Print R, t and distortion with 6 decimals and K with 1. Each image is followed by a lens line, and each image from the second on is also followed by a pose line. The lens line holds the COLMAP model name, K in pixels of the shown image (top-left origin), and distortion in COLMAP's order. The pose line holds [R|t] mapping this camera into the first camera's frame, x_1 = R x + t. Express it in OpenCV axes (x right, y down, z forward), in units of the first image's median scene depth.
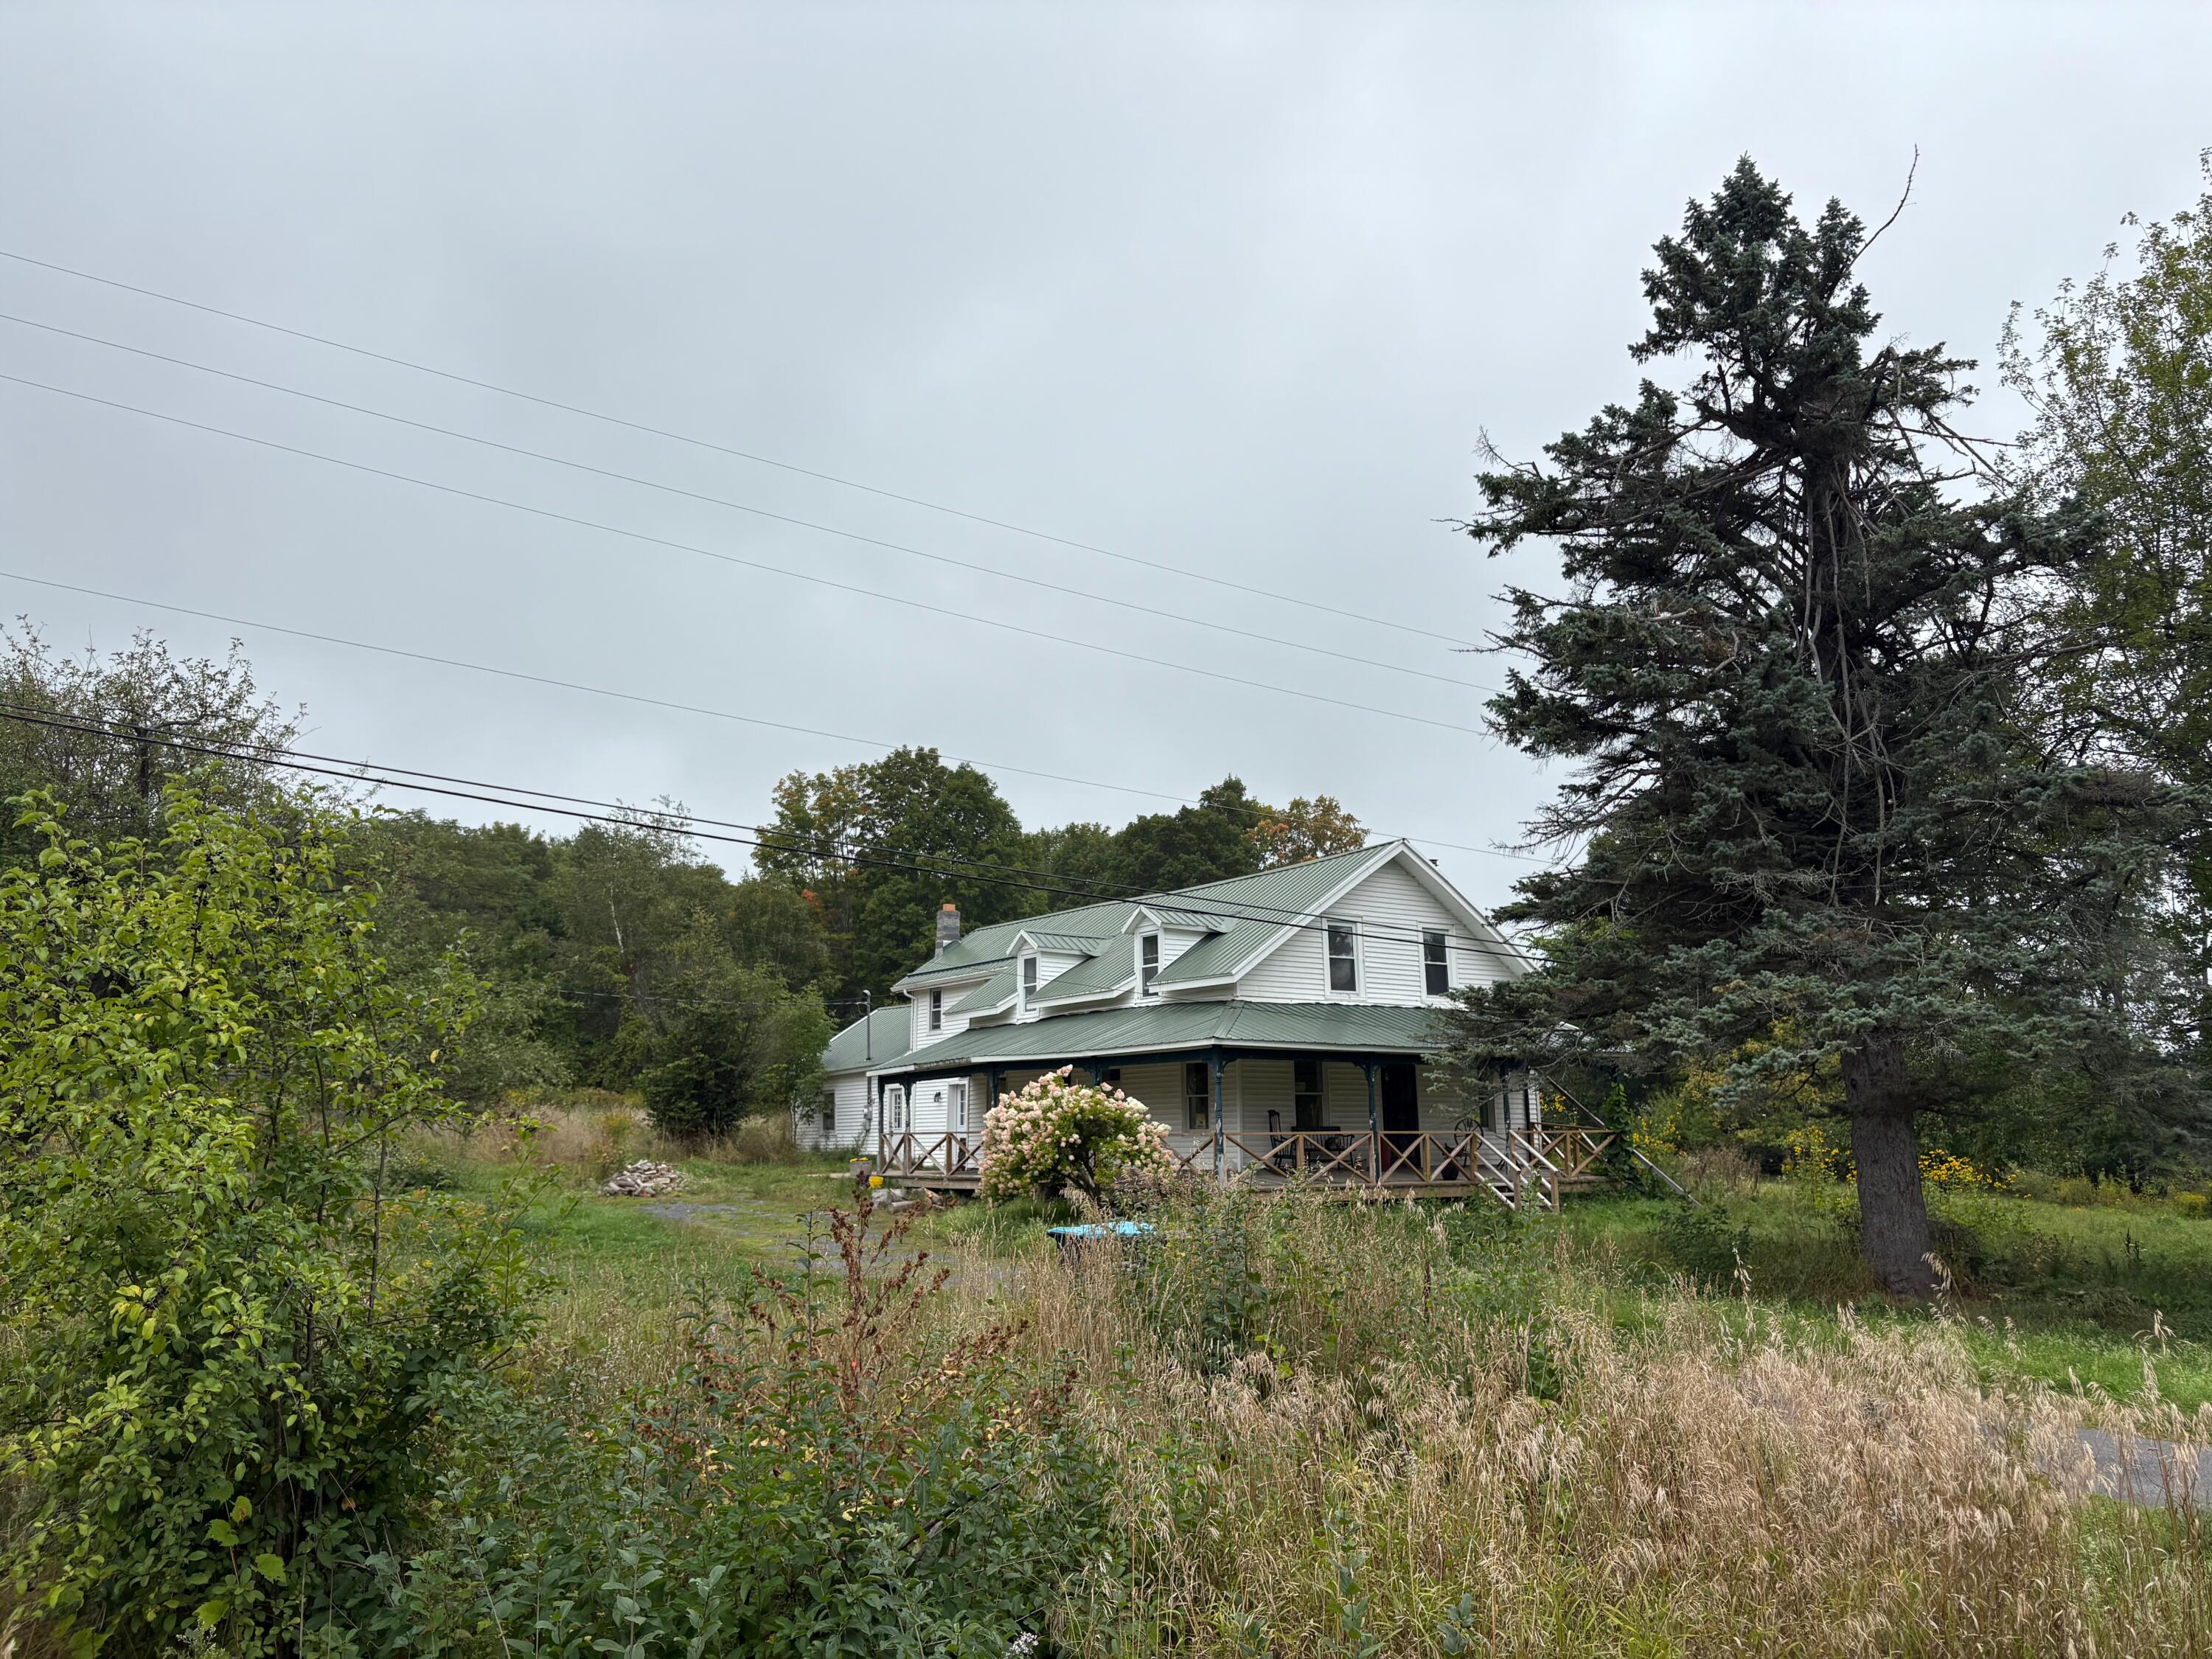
lens RADIAL K [[1680.3, 0, 1103.4], [0, 1680.3, 824.4], [0, 0, 1]] dist [0.044199, -0.048316]
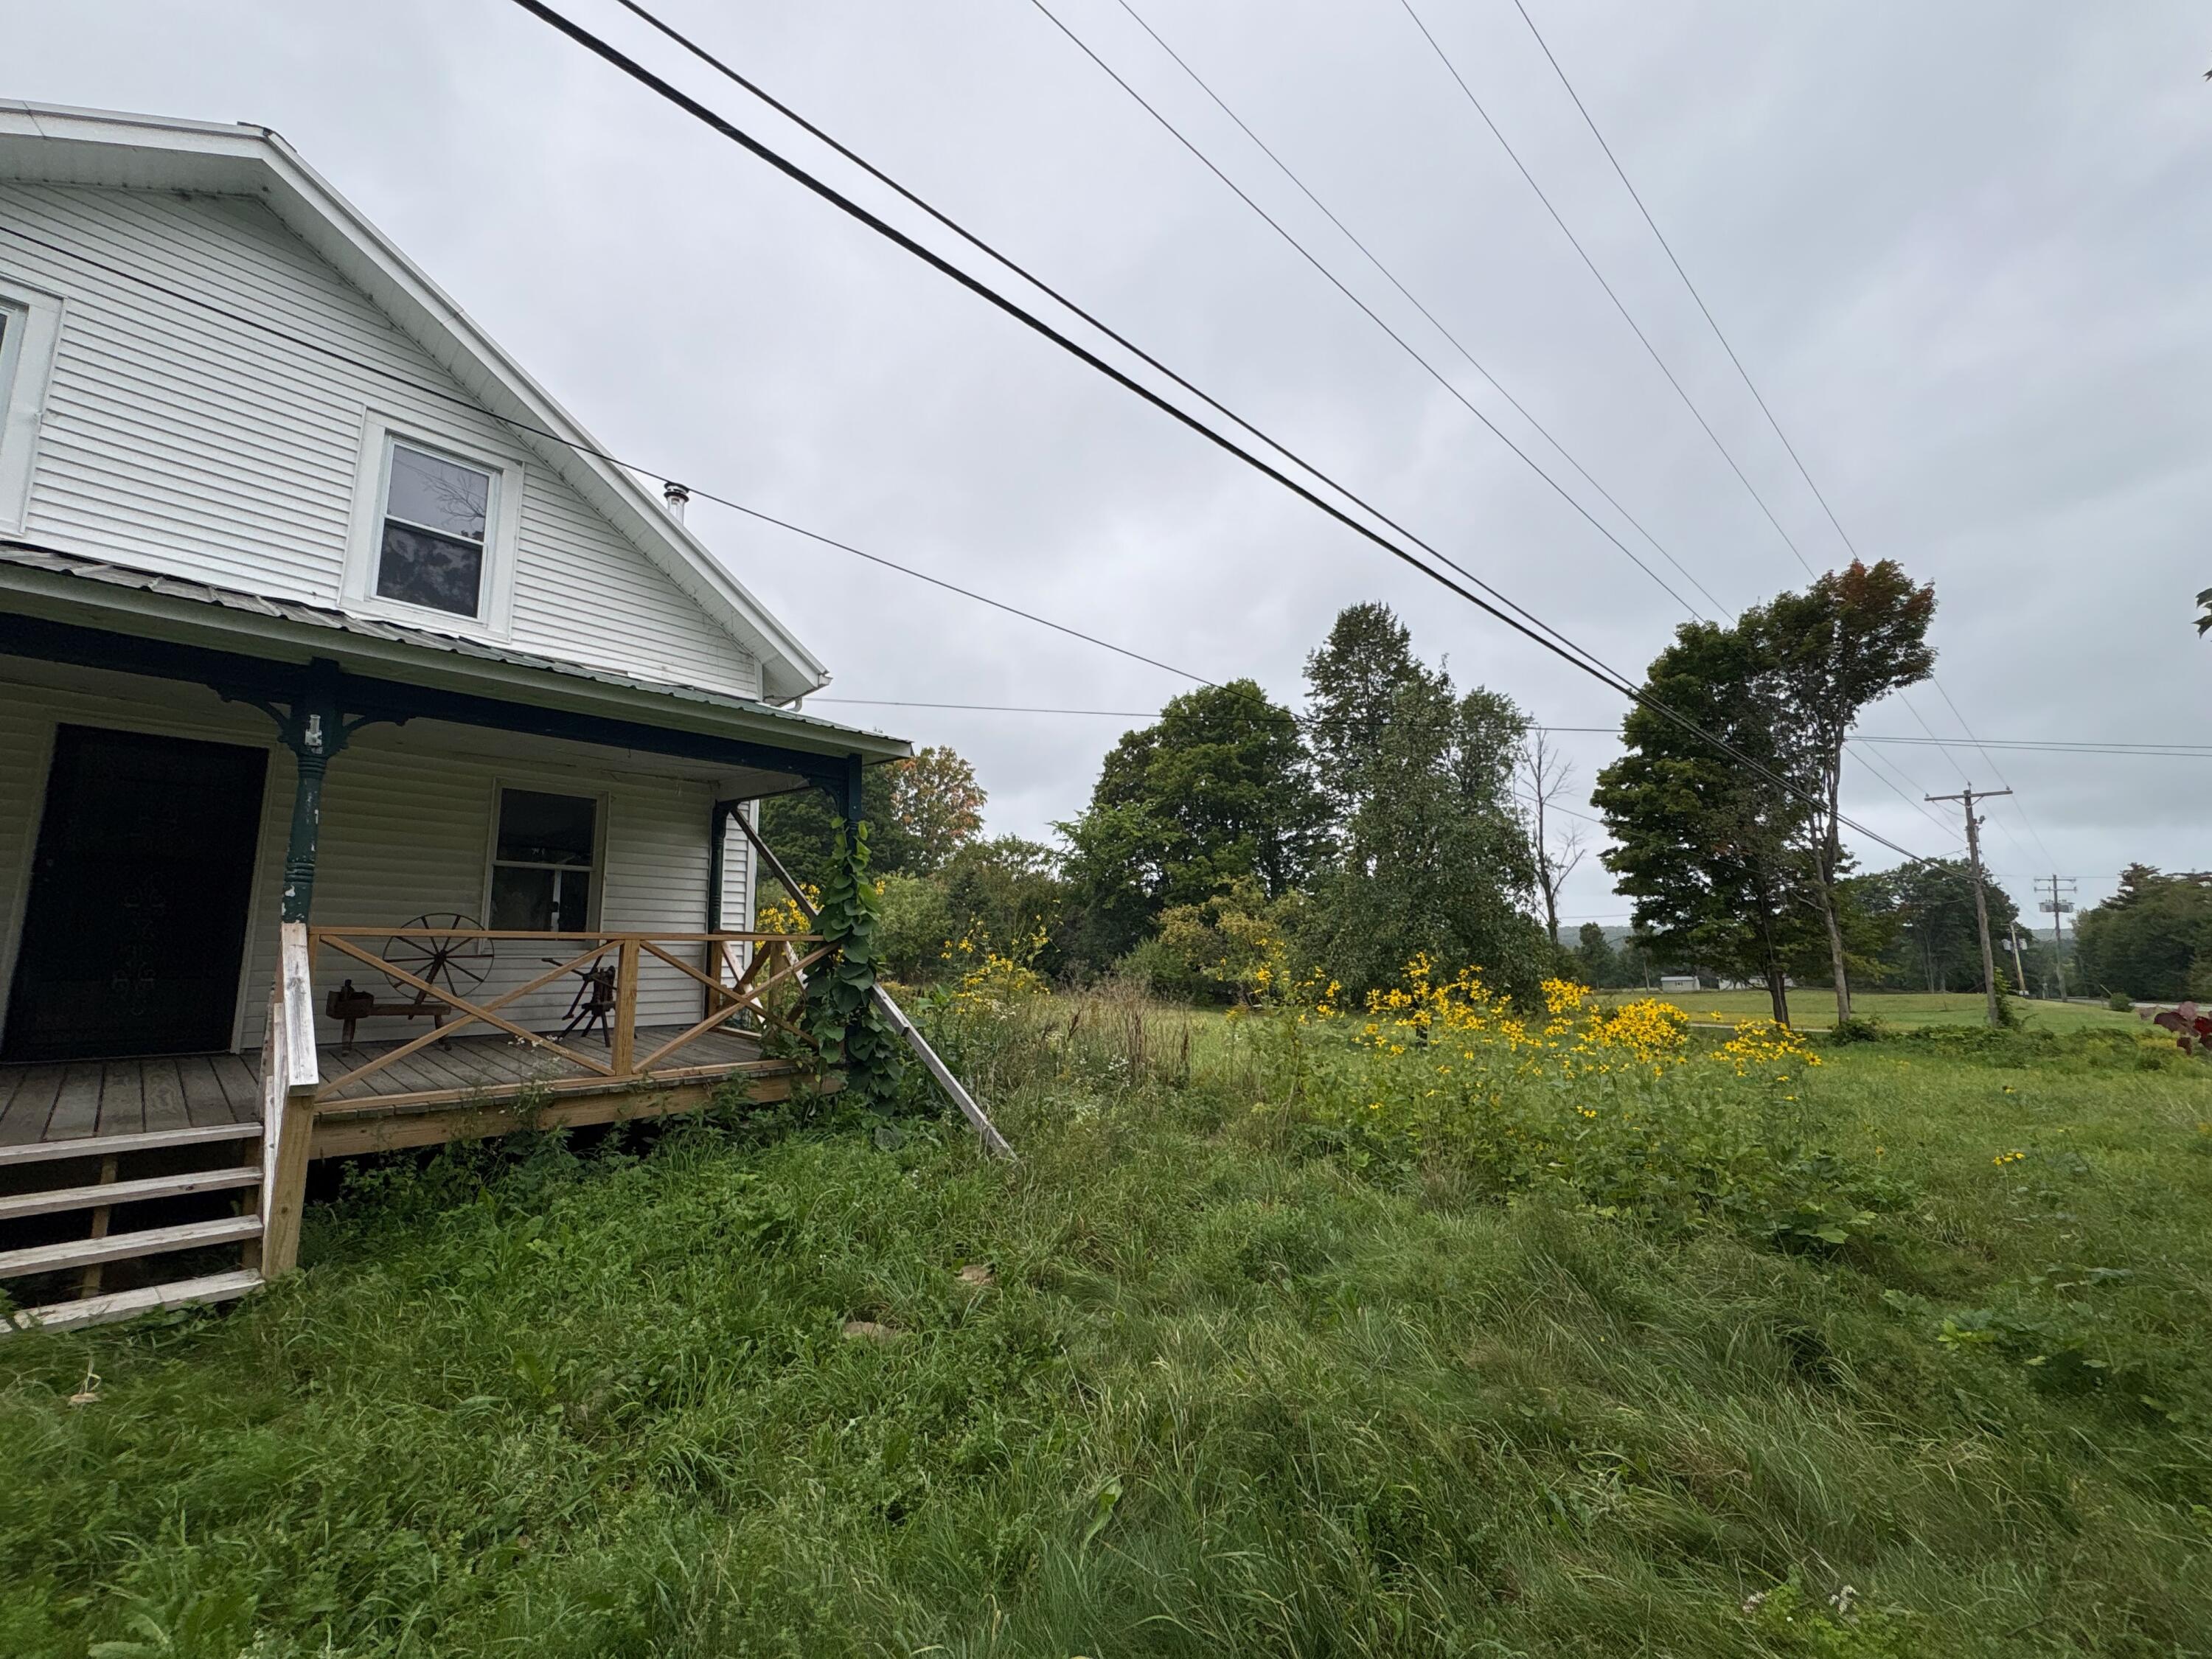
lens RADIAL K [[884.1, 0, 1103.3], [0, 884.1, 834.8], [0, 0, 1]] dist [-0.001832, 0.000208]
pose [[0.973134, 0.020341, 0.229339, 0.371998], [-0.024596, 0.999574, 0.015710, 0.178695], [-0.228921, -0.020929, 0.973220, 0.923575]]
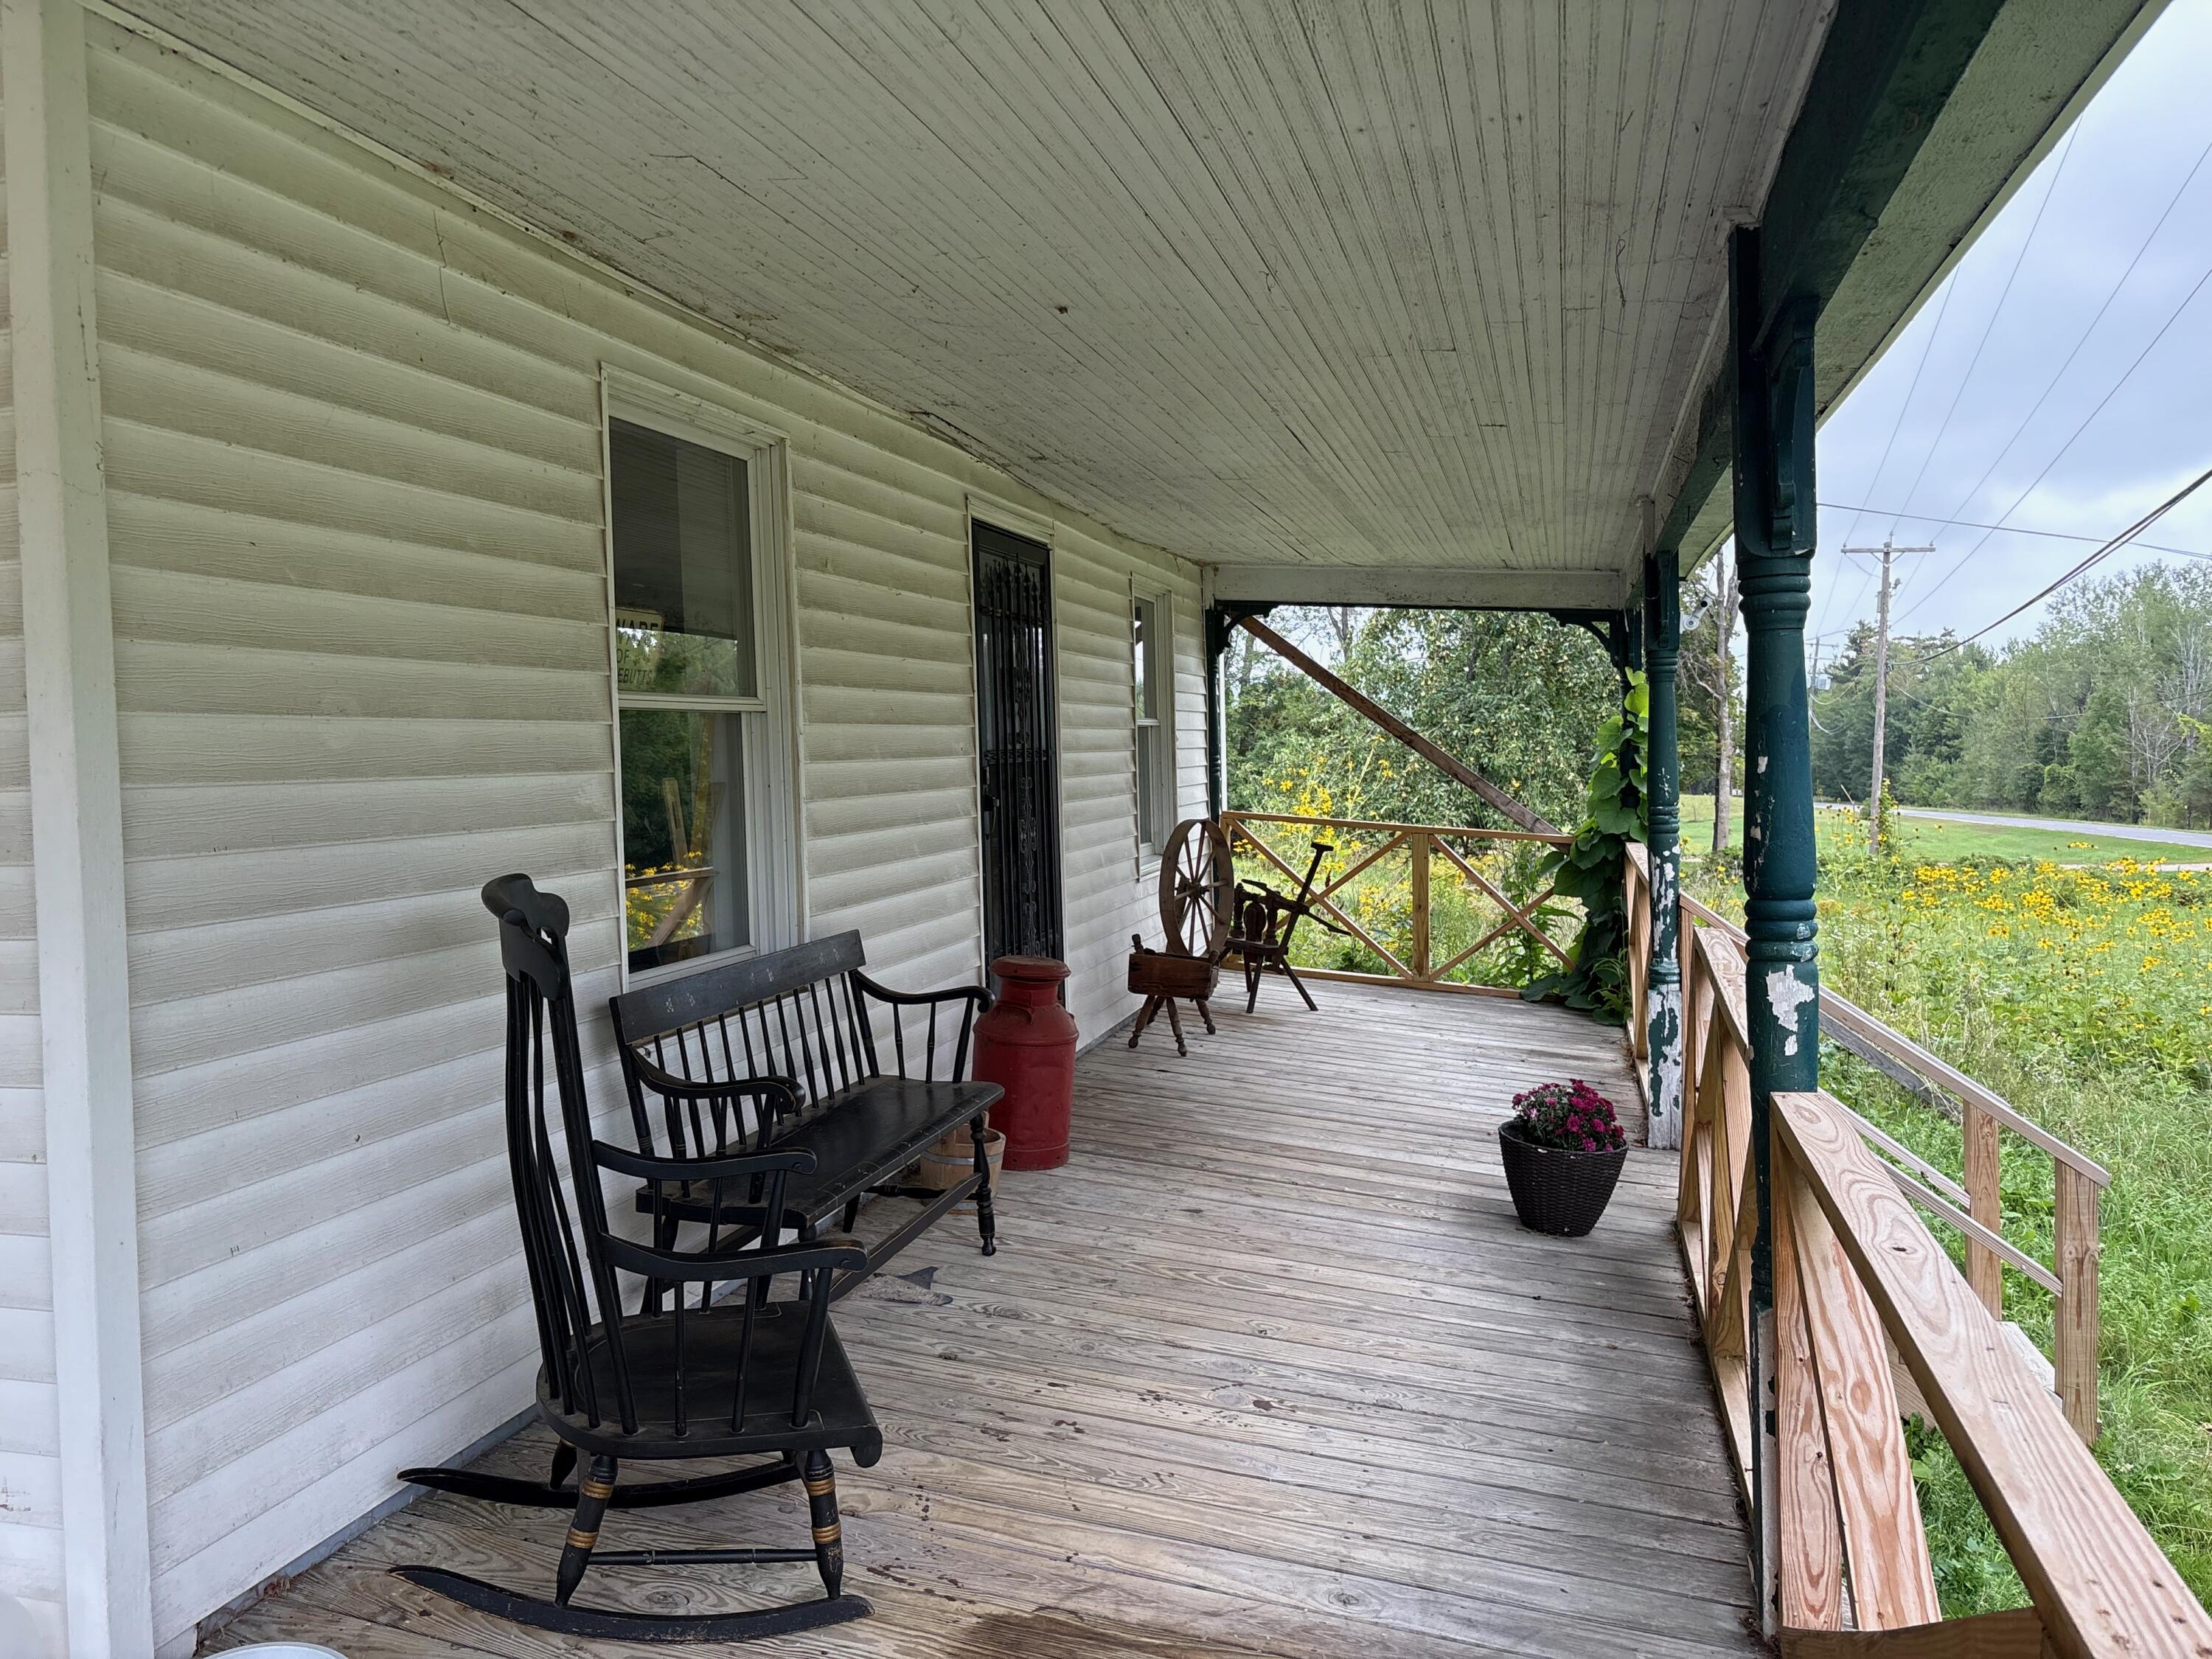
lens RADIAL K [[1680.3, 0, 1103.4], [0, 1680.3, 824.4], [0, 0, 1]] dist [0.044199, -0.048316]
pose [[0.765596, -0.036968, 0.642259, 0.072826], [-0.103597, 0.978233, 0.179799, 0.160741], [-0.634926, -0.204189, 0.745101, 0.995446]]
